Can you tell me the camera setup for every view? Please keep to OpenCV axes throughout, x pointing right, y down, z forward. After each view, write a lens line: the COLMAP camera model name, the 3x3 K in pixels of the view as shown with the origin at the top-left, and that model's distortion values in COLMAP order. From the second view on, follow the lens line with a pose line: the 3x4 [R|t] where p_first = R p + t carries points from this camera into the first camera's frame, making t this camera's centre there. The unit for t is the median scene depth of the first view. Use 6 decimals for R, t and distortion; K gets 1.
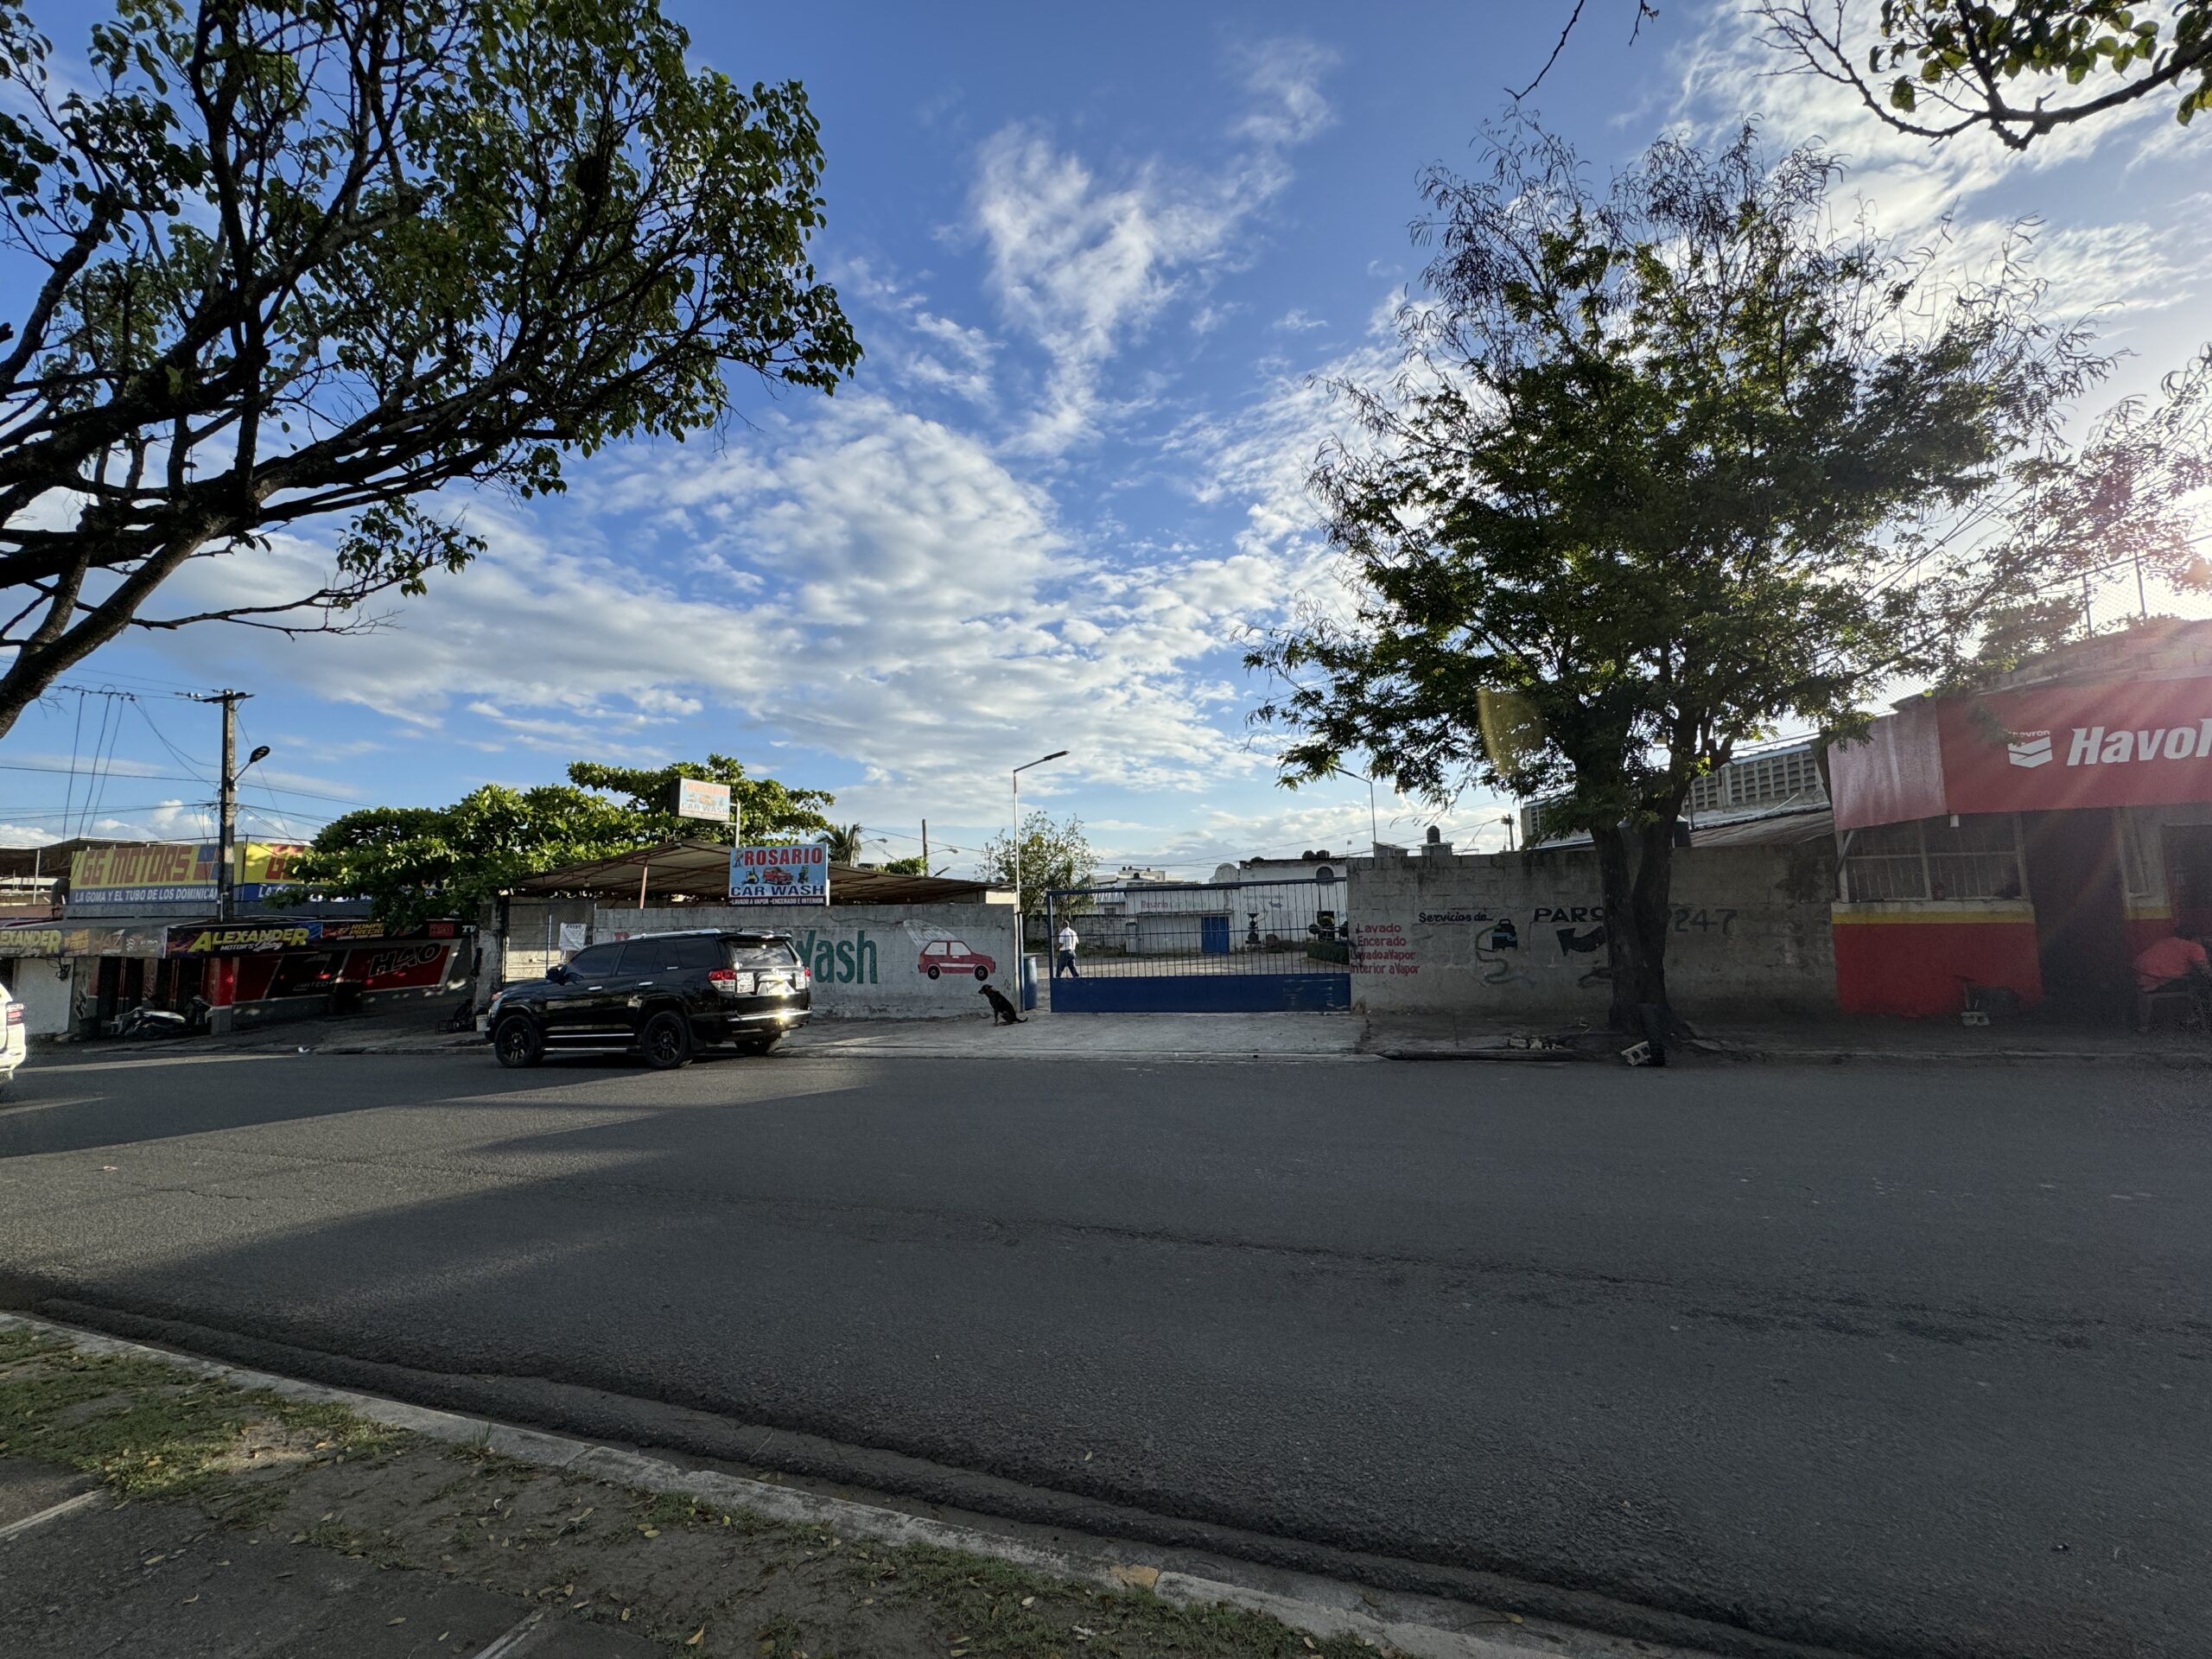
lens RADIAL K [[883.6, 0, 1120.3], [0, 883.6, 846.8], [0, 0, 1]] dist [0.000147, -0.000147]
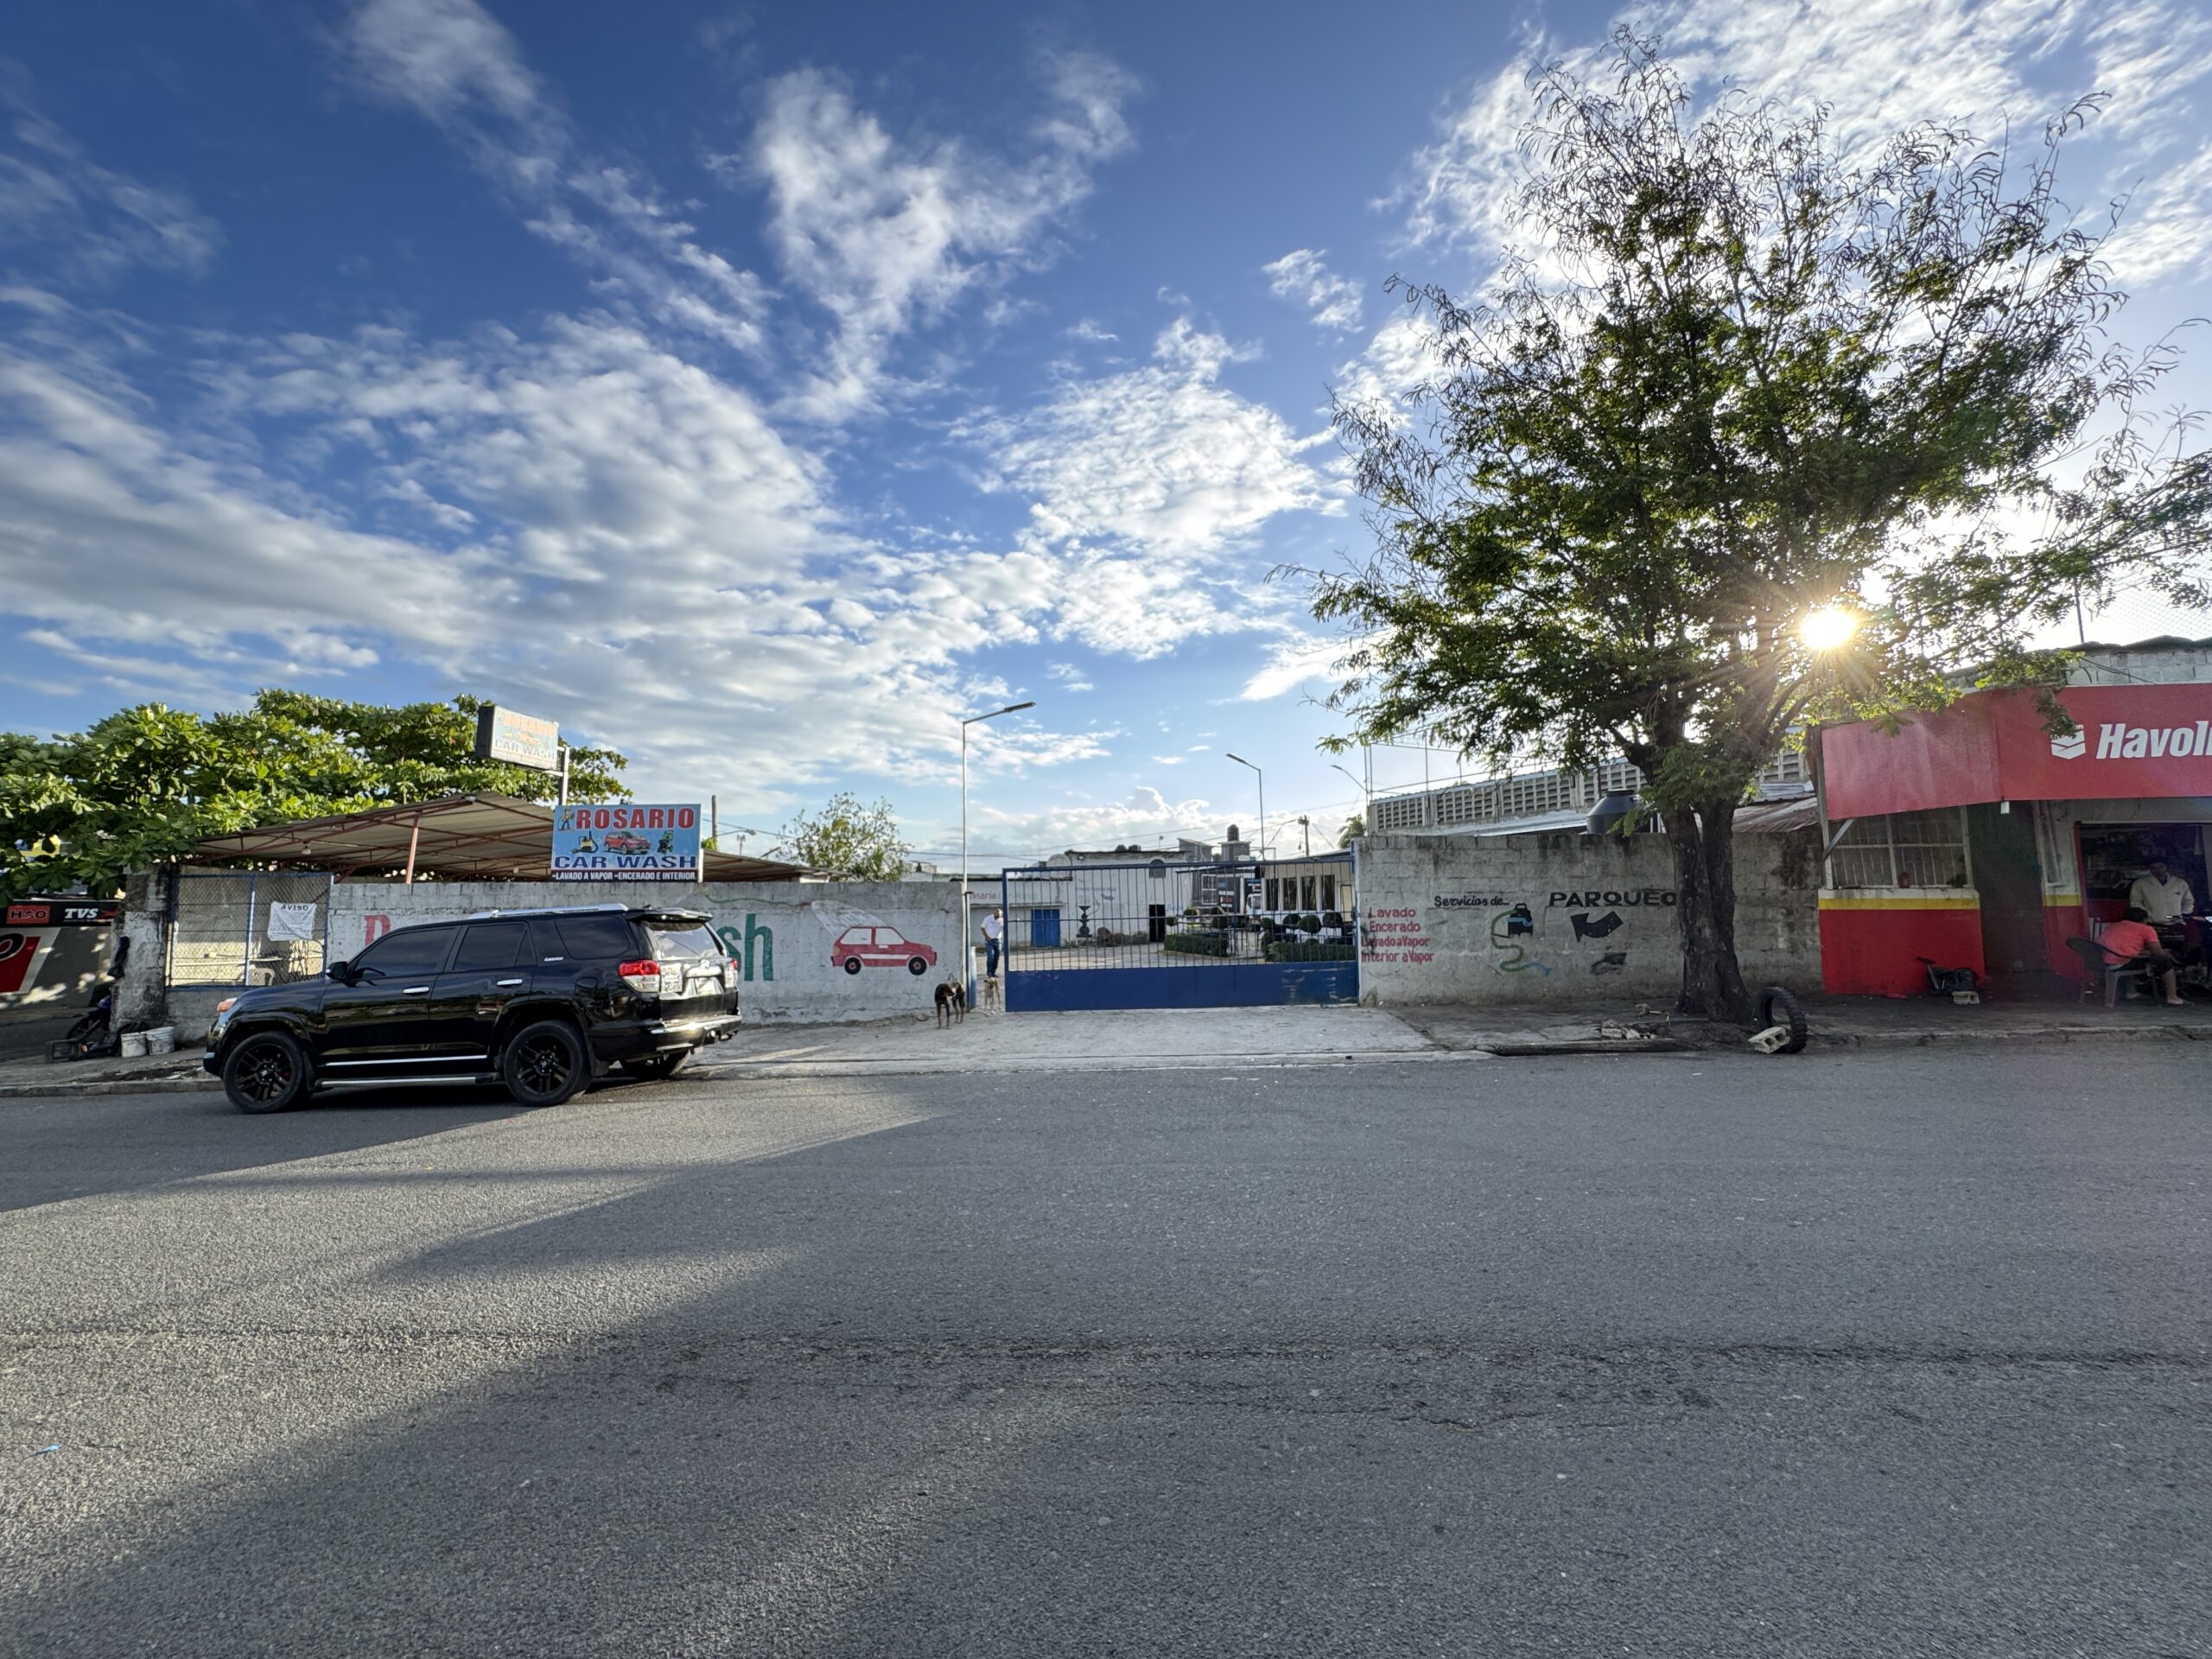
lens RADIAL K [[877.7, 0, 1106.0], [0, 877.7, 829.5], [0, 0, 1]] dist [-0.002341, -0.000248]
pose [[0.964803, 0.032547, 0.260952, -0.230524], [-0.028049, 0.999387, -0.020945, 0.031840], [-0.261474, 0.012889, 0.965125, 0.185091]]
